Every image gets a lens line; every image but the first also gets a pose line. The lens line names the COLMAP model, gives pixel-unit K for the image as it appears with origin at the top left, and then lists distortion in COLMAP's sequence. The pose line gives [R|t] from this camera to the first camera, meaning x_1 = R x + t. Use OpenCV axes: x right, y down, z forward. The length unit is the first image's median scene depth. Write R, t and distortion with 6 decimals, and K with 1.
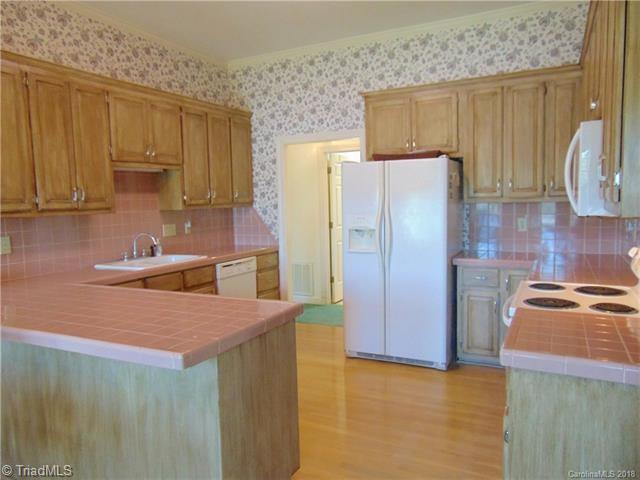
lens RADIAL K [[479.9, 0, 320.0], [0, 479.9, 240.0], [0, 0, 1]] dist [-0.033226, 0.072754]
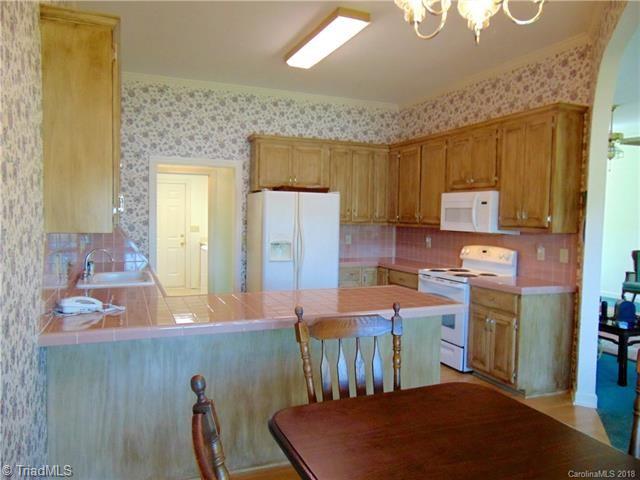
lens RADIAL K [[479.9, 0, 320.0], [0, 479.9, 240.0], [0, 0, 1]] dist [-0.033226, 0.072754]
pose [[0.650460, -0.001241, 0.759540, -0.796211], [0.033975, 0.999045, -0.027463, 0.008430], [-0.758780, 0.043669, 0.649881, 0.078237]]
